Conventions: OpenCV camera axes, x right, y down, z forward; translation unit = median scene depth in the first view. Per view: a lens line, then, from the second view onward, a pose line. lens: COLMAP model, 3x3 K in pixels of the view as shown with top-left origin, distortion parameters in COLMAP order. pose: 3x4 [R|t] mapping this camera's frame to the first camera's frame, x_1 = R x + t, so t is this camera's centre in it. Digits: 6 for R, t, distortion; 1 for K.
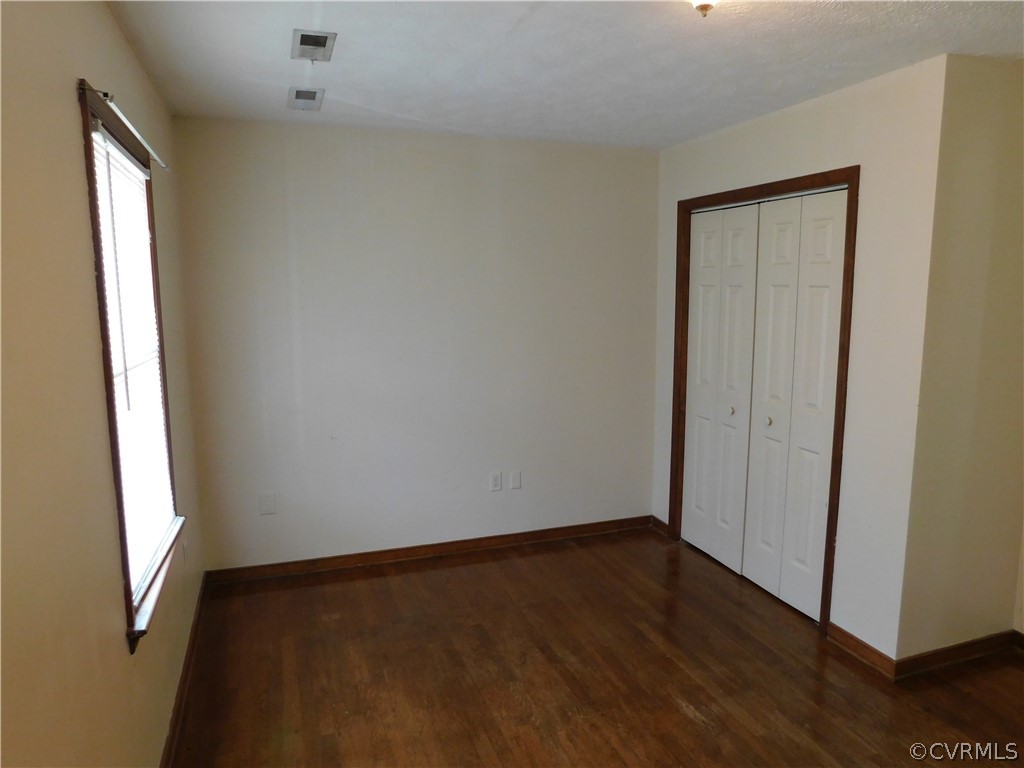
lens RADIAL K [[683.5, 0, 512.4], [0, 683.5, 384.6], [0, 0, 1]] dist [-0.047719, 0.033792]
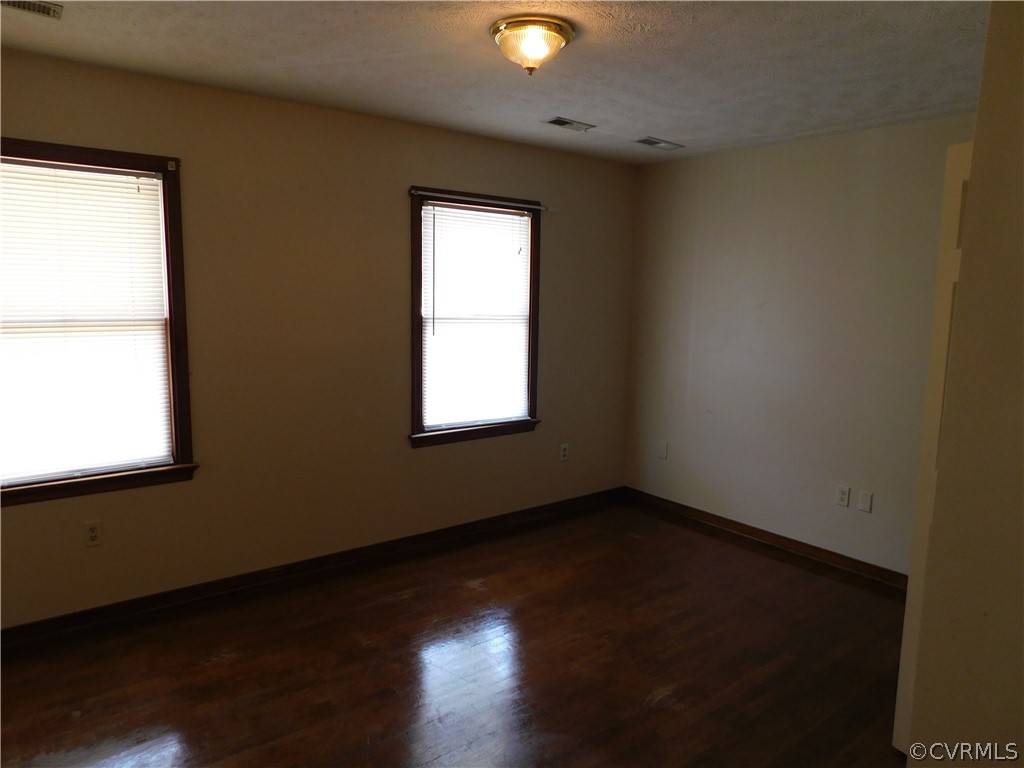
lens RADIAL K [[683.5, 0, 514.2], [0, 683.5, 382.5], [0, 0, 1]] dist [-0.047719, 0.033792]
pose [[0.325725, 0.137810, -0.935367, 0.714243], [-0.168665, 0.981920, 0.085934, -0.014601], [0.930298, 0.129773, 0.343080, 0.257323]]
